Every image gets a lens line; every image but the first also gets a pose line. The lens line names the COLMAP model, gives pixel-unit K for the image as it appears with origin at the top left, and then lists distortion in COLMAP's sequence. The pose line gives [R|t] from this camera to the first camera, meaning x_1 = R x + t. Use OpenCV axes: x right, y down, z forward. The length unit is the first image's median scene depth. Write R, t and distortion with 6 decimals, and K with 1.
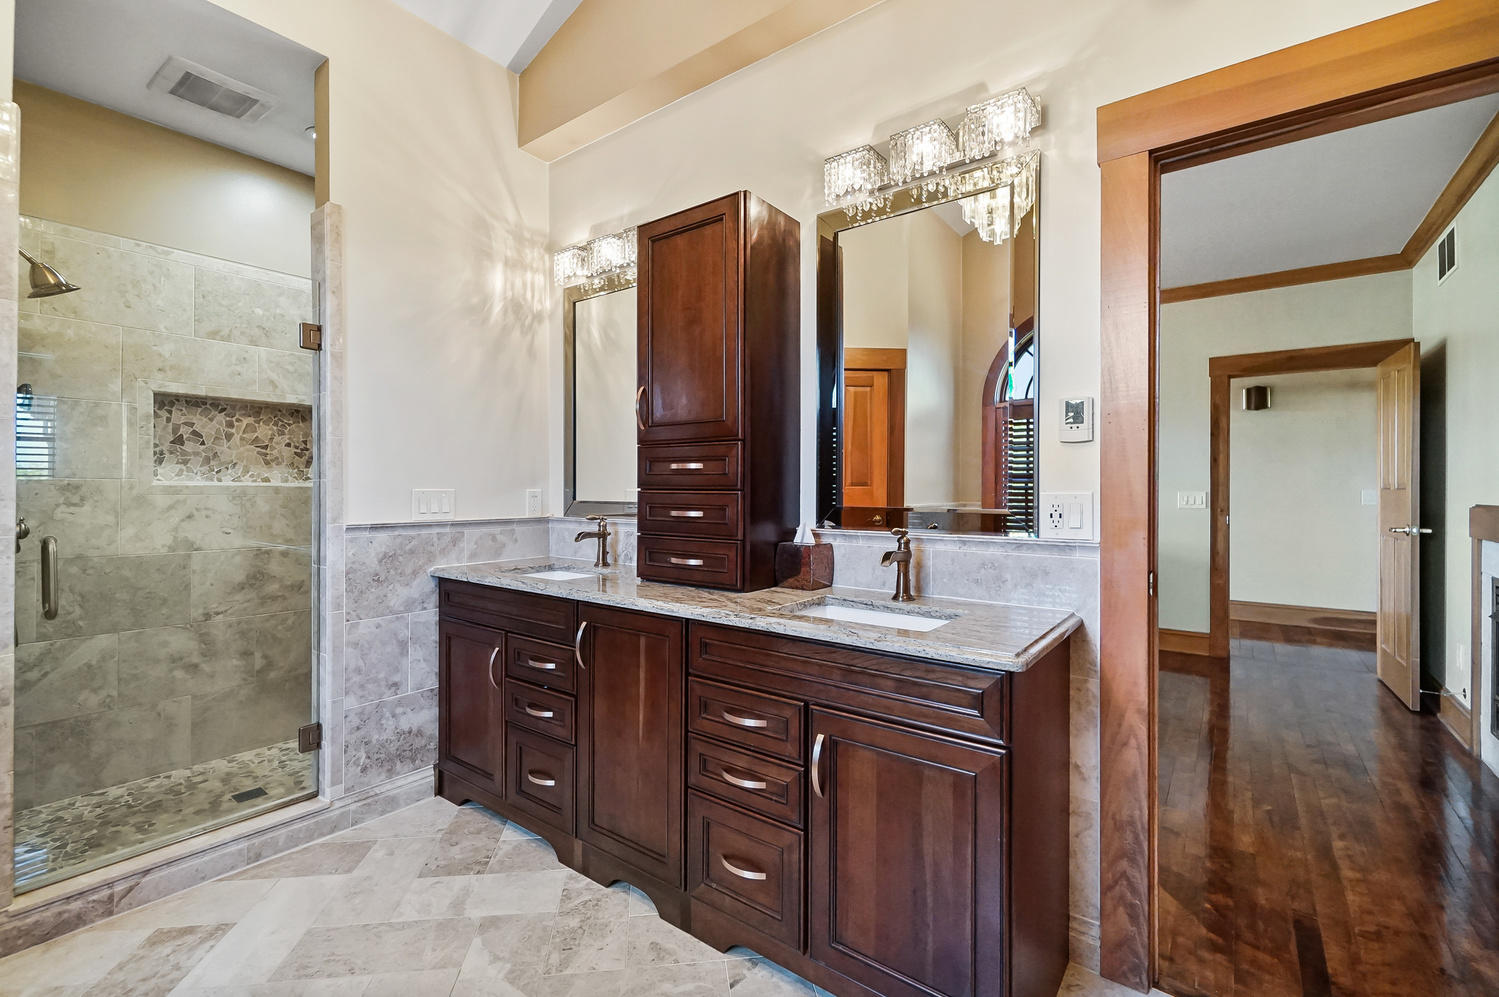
lens RADIAL K [[643.5, 0, 756.3], [0, 643.5, 497.6], [0, 0, 1]] dist [0.005465, -0.002502]
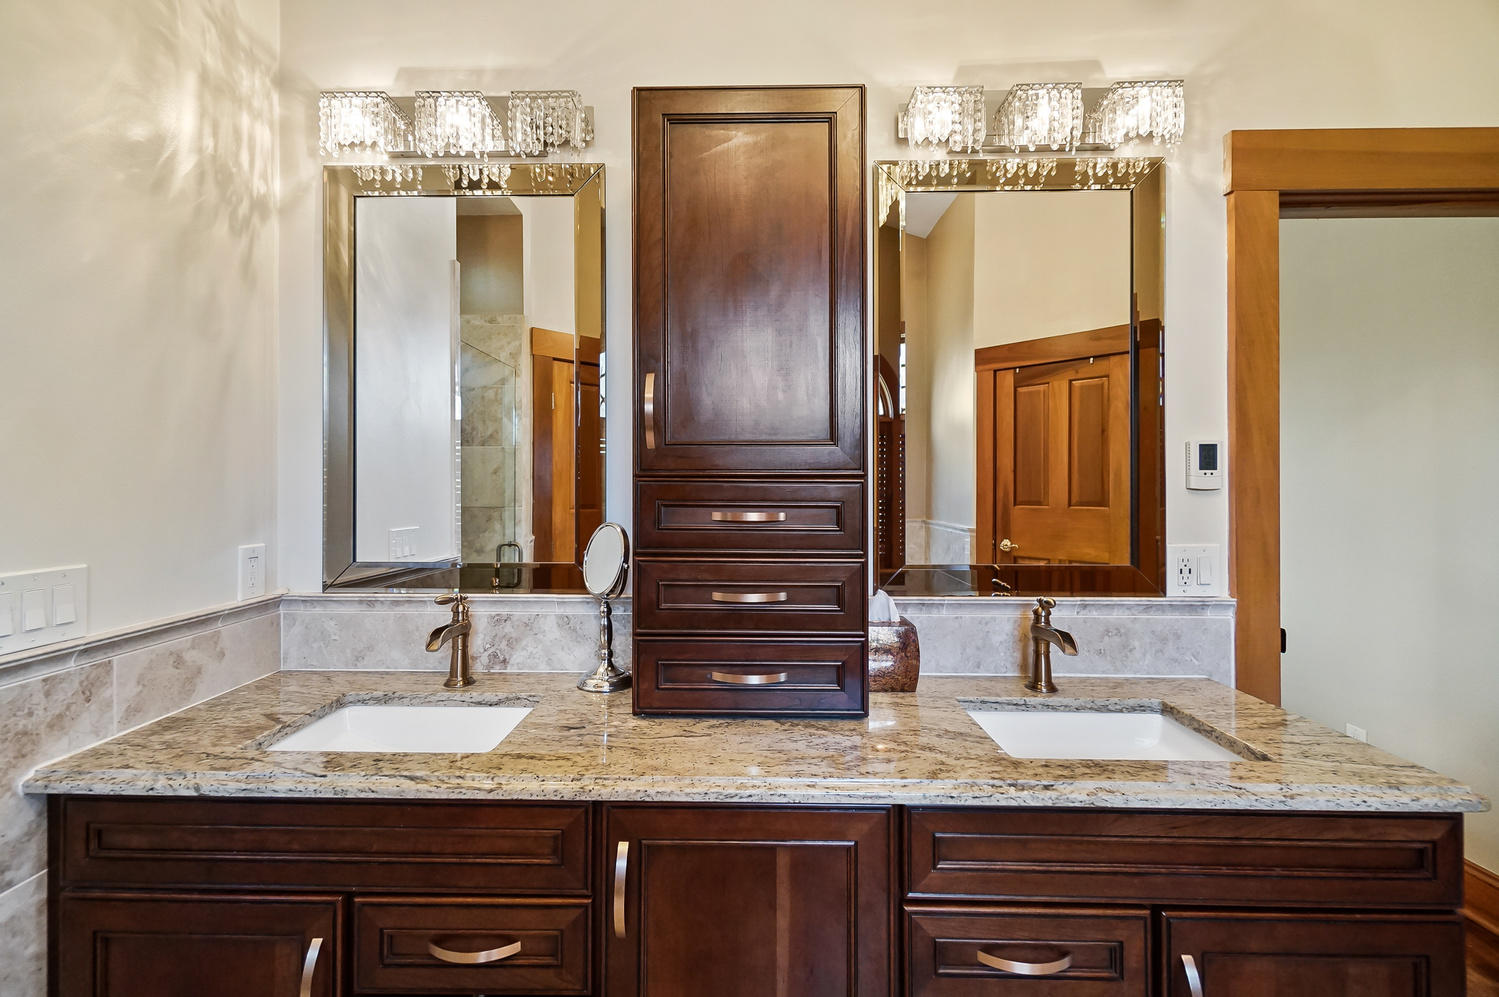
lens RADIAL K [[643.5, 0, 745.6], [0, 643.5, 484.9], [0, 0, 1]] dist [0.005465, -0.002502]
pose [[0.816817, 0.002181, 0.576892, -0.340945], [0.008080, 0.999852, -0.015220, -0.051548], [-0.576840, 0.017093, 0.816678, 0.387194]]
